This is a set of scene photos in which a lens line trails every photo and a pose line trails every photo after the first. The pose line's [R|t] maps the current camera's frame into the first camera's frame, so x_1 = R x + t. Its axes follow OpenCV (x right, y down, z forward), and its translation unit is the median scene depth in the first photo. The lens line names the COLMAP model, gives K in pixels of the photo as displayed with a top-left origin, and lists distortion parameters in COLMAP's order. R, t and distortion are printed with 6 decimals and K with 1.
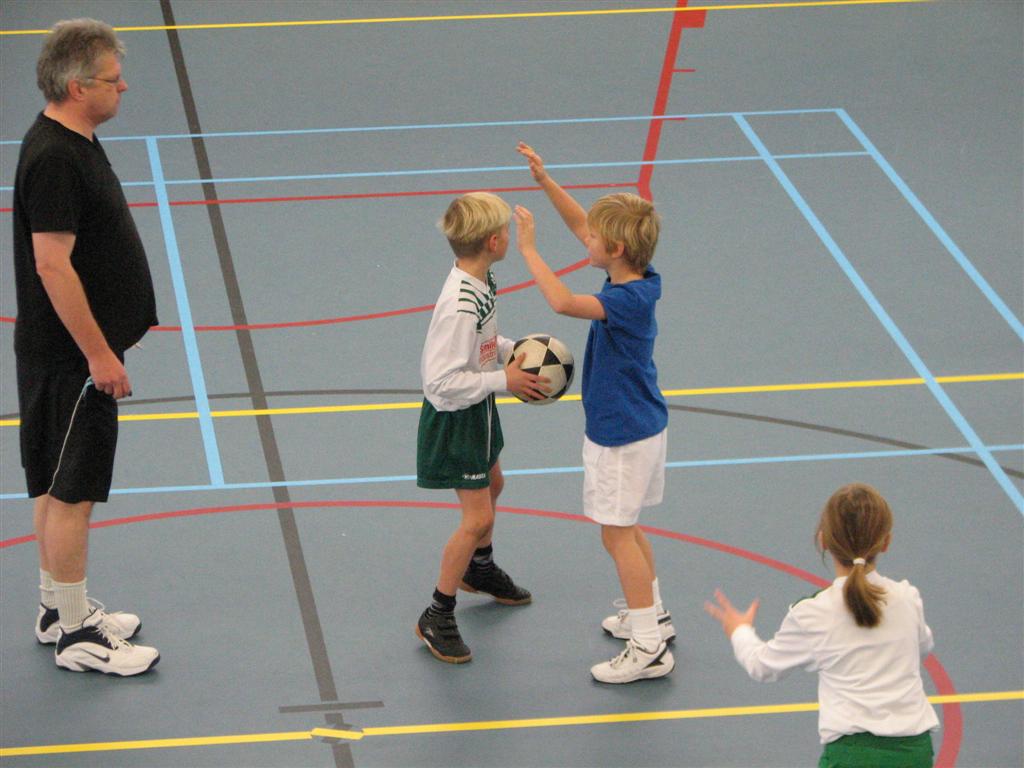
lens RADIAL K [[4355.1, 0, 512.0], [0, 4355.1, 384.0], [0, 0, 1]] dist [0.142284, -1.160440]
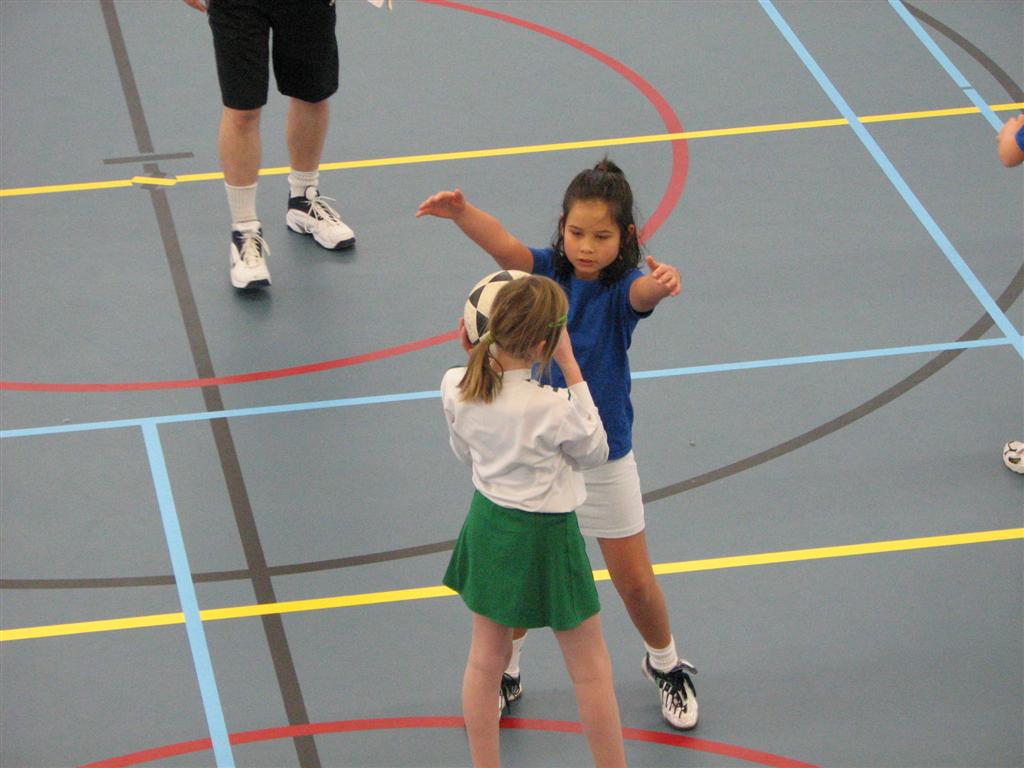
lens RADIAL K [[3683.8, 0, 512.0], [0, 3683.8, 384.0], [0, 0, 1]] dist [0.098988, 2.011238]
pose [[0.998089, -0.022566, 0.057516, -0.036256], [0.014002, 0.989308, 0.145169, -0.085340], [-0.060177, -0.144086, 0.987734, 0.272835]]
